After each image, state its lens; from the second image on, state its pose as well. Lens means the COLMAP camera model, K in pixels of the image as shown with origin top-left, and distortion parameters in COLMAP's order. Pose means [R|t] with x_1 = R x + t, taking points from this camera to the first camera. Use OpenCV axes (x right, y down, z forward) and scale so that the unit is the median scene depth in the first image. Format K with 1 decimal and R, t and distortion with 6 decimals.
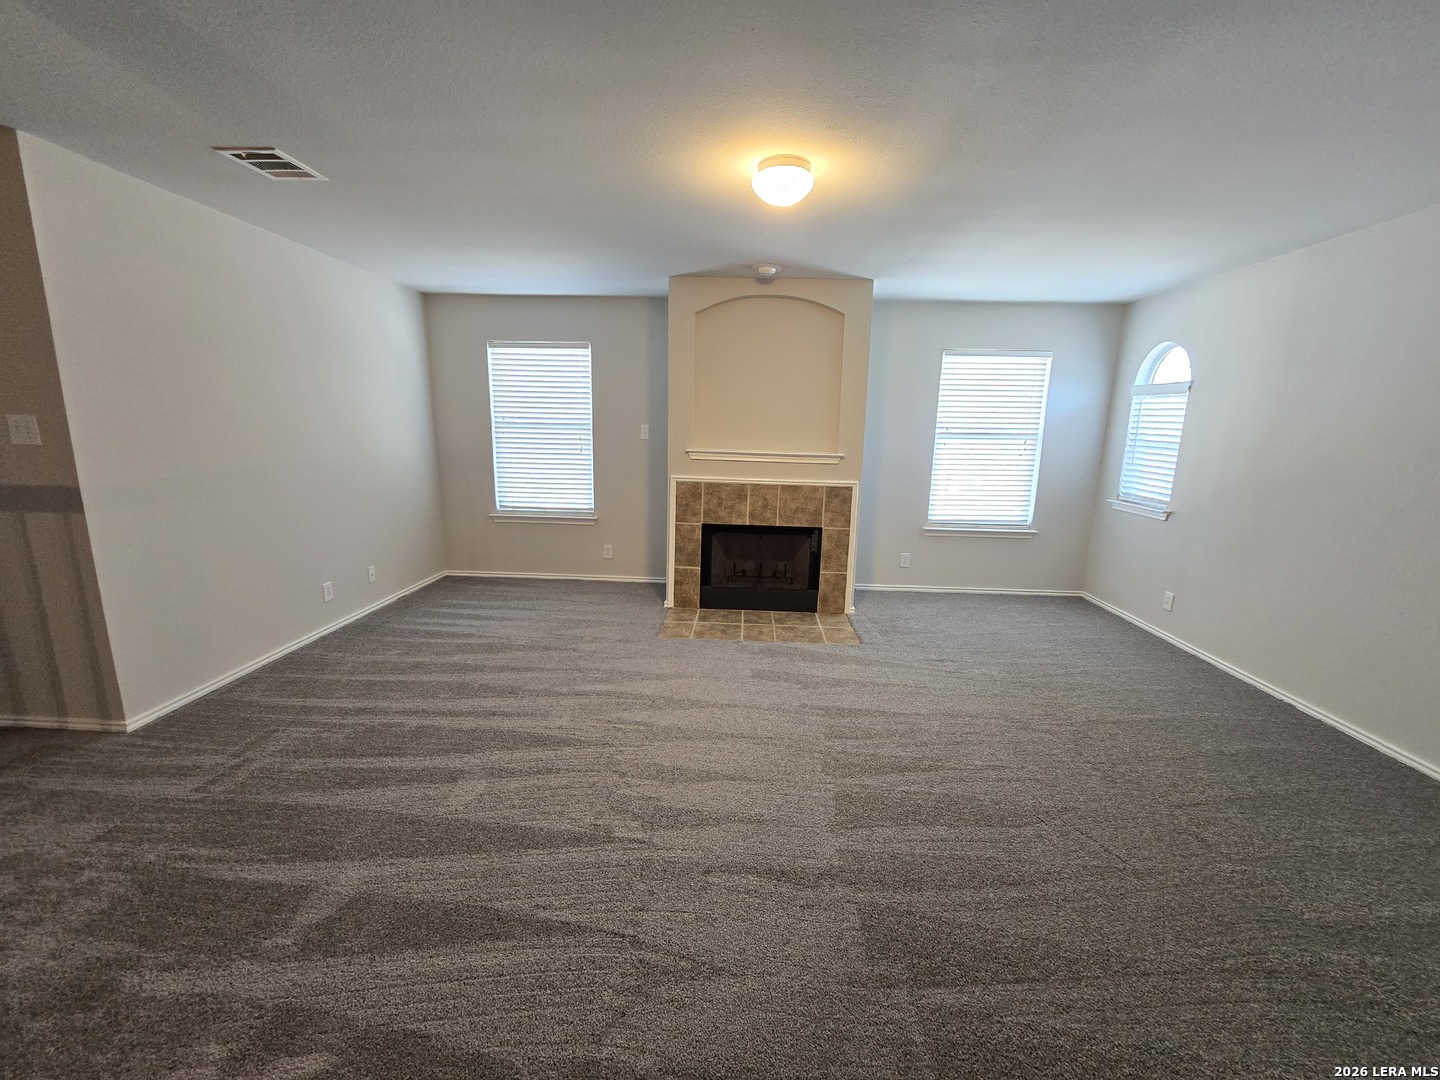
lens RADIAL K [[587.5, 0, 722.5], [0, 587.5, 540.2], [0, 0, 1]] dist [-0.013399, 0.005429]
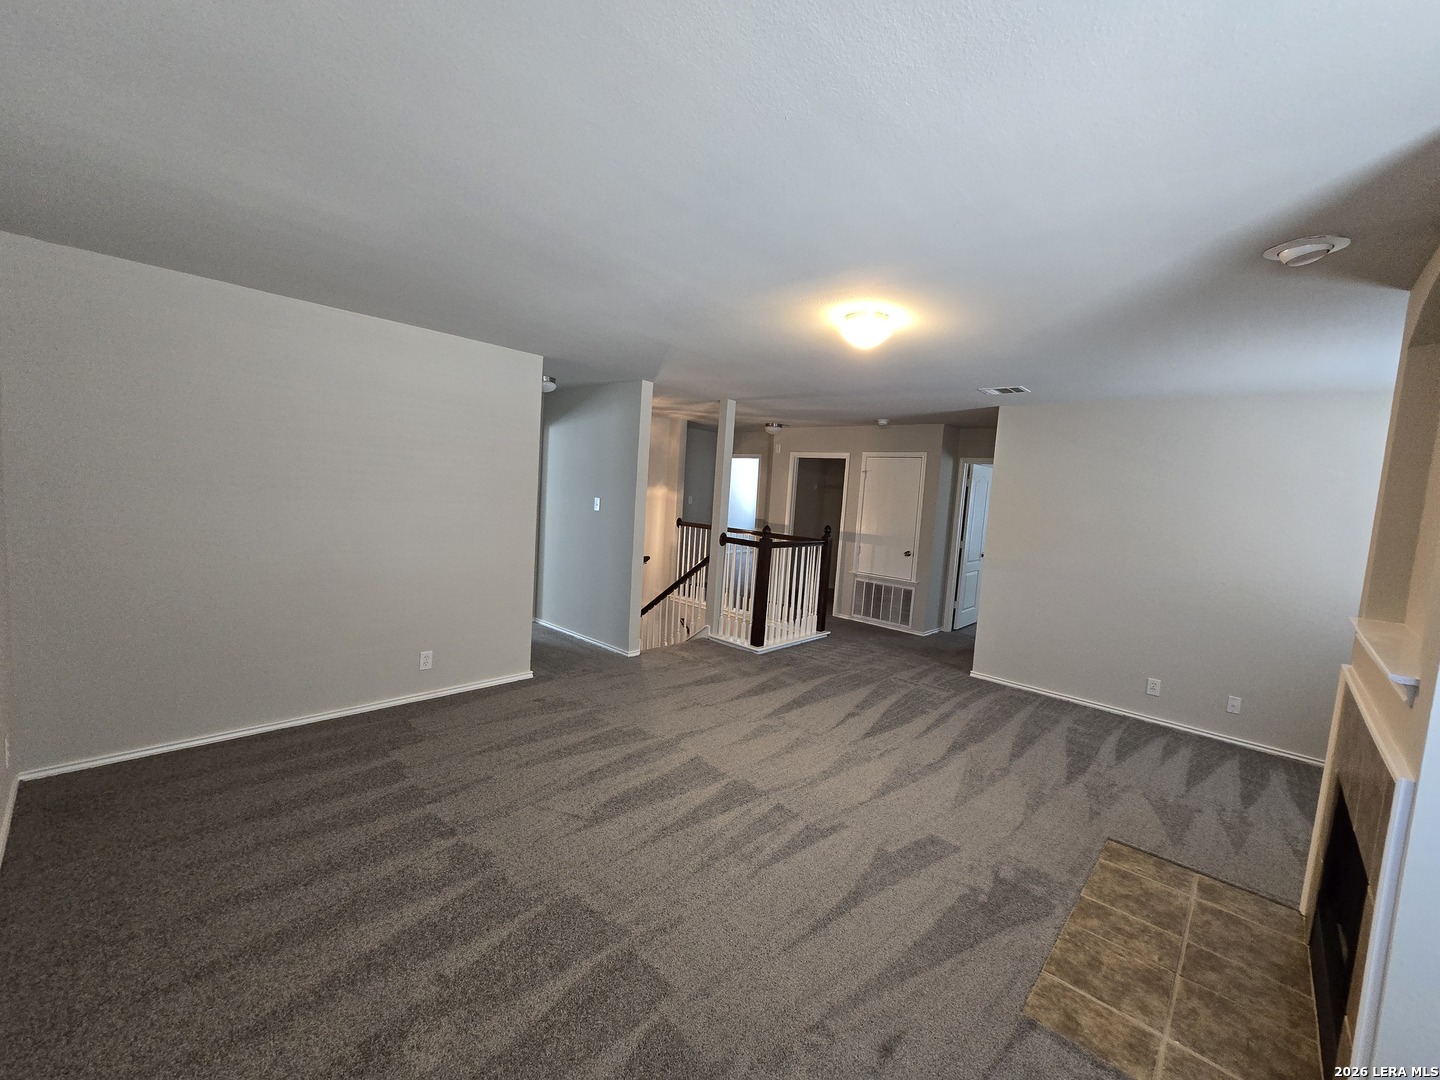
lens RADIAL K [[588.7, 0, 723.5], [0, 588.7, 540.7], [0, 0, 1]] dist [-0.011563, 0.004355]
pose [[-0.639423, 0.000087, -0.768855, 1.102892], [-0.228028, 0.954986, 0.189749, -0.312145], [0.734262, 0.296650, -0.610620, 1.487786]]
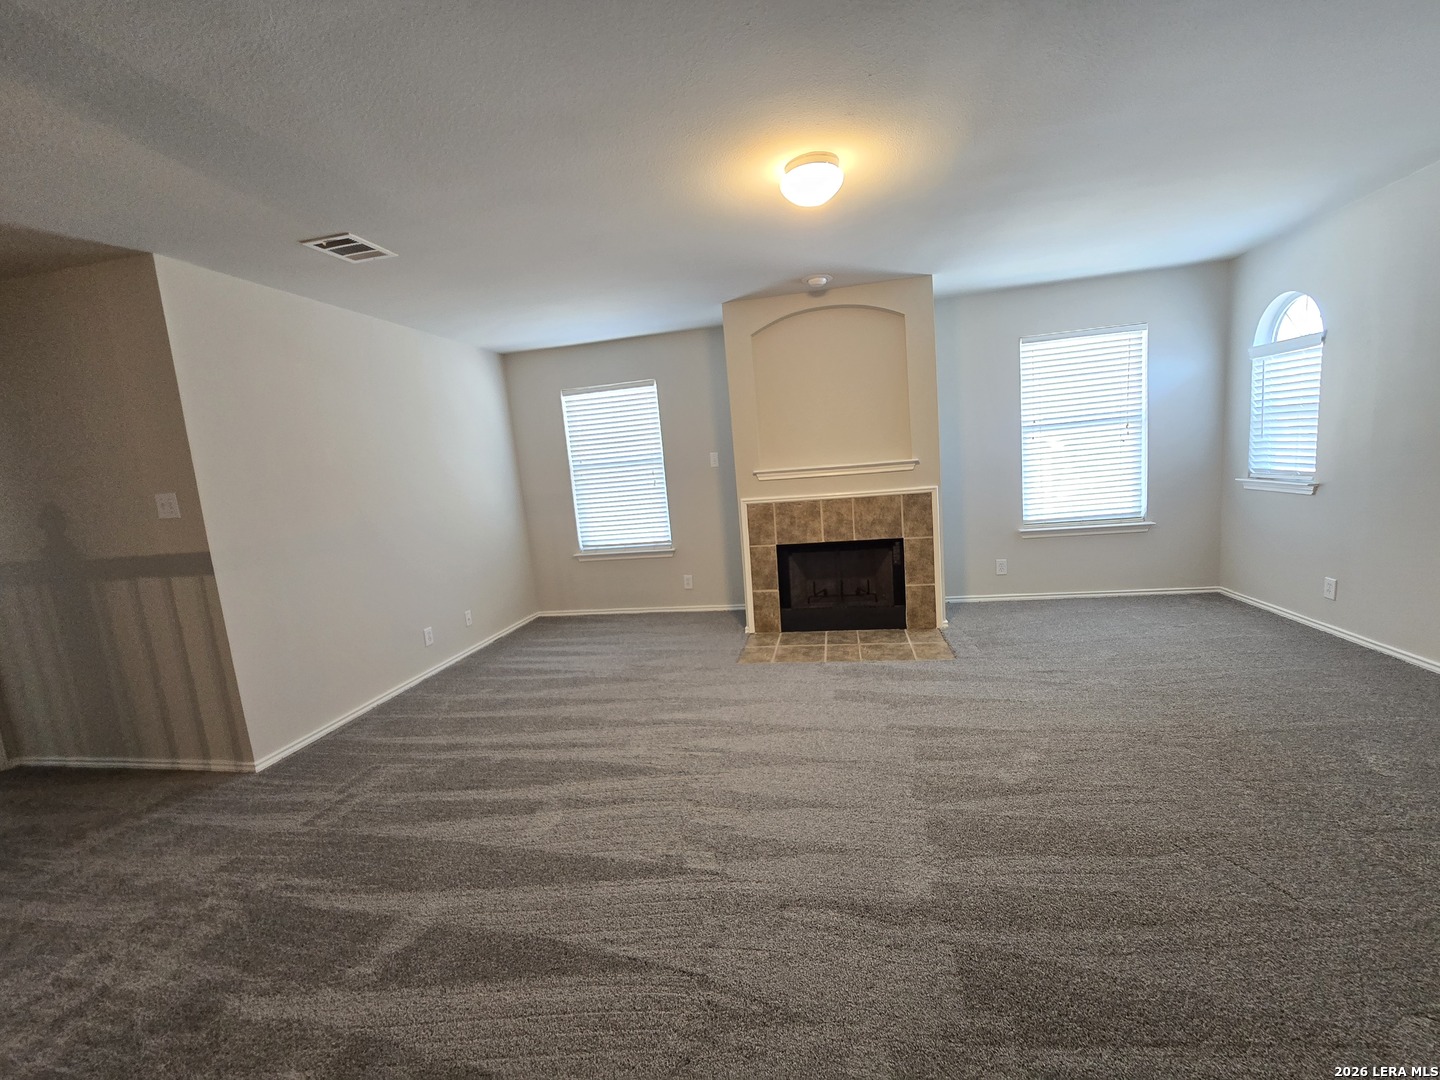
lens RADIAL K [[588.7, 0, 723.5], [0, 588.7, 540.7], [0, 0, 1]] dist [-0.011563, 0.004355]
pose [[0.984439, -0.085061, -0.153770, 0.051317], [0.076569, 0.995237, -0.060338, 0.030042], [0.158170, 0.047625, 0.986263, 0.032796]]
